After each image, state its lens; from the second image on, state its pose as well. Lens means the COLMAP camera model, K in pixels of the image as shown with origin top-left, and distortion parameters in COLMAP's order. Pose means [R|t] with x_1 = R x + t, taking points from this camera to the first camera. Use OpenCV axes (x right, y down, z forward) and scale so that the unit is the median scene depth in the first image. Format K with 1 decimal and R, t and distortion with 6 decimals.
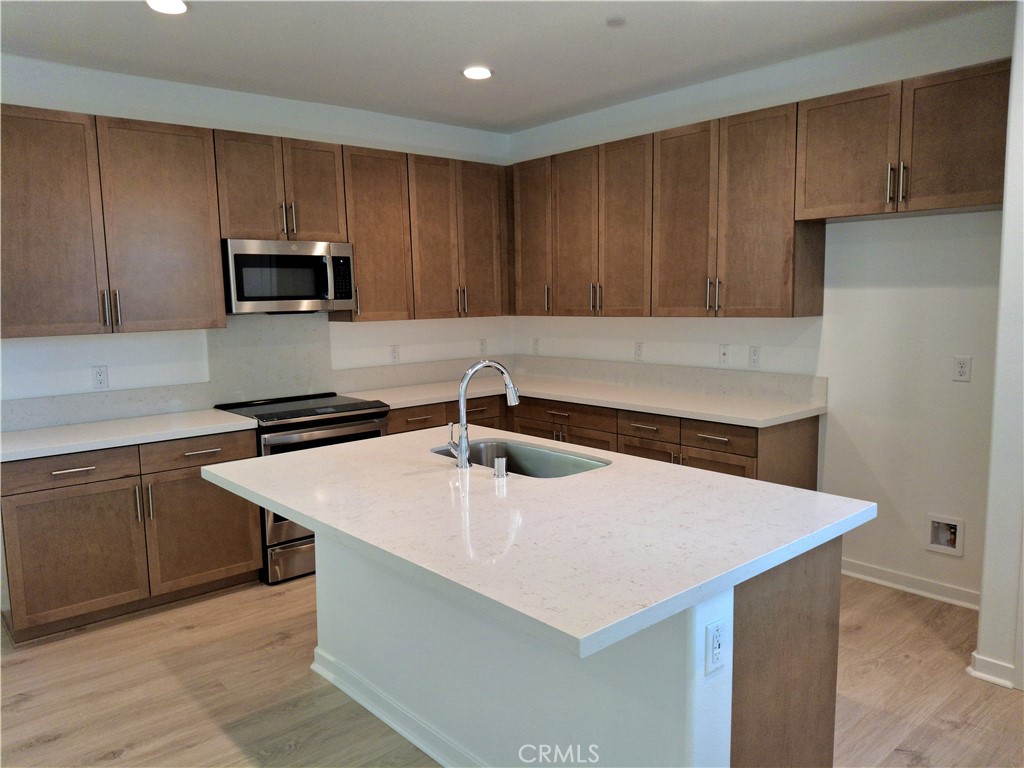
lens RADIAL K [[808.1, 0, 512.0], [0, 808.1, 384.0], [0, 0, 1]] dist [0.092932, -0.181457]
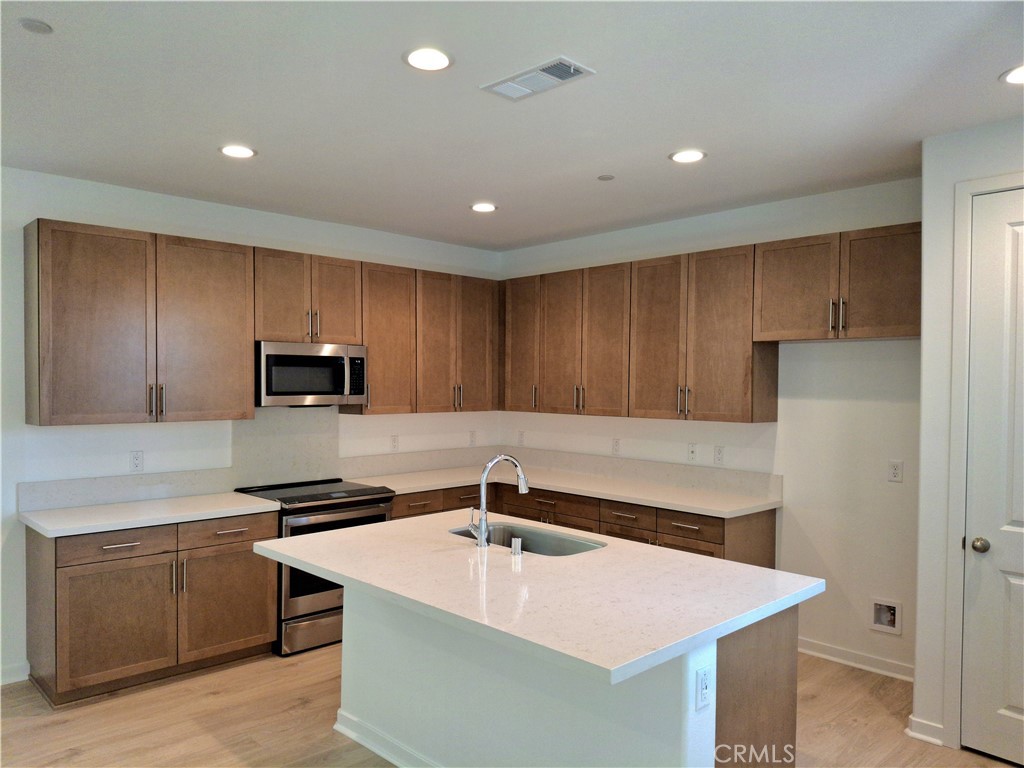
lens RADIAL K [[794.9, 0, 512.0], [0, 794.9, 384.0], [0, 0, 1]] dist [0.118424, -0.214165]
pose [[0.998582, 0.026753, 0.046018, -0.053190], [-0.021586, 0.993770, -0.109336, -0.004114], [-0.048656, 0.108188, 0.992939, -0.129353]]
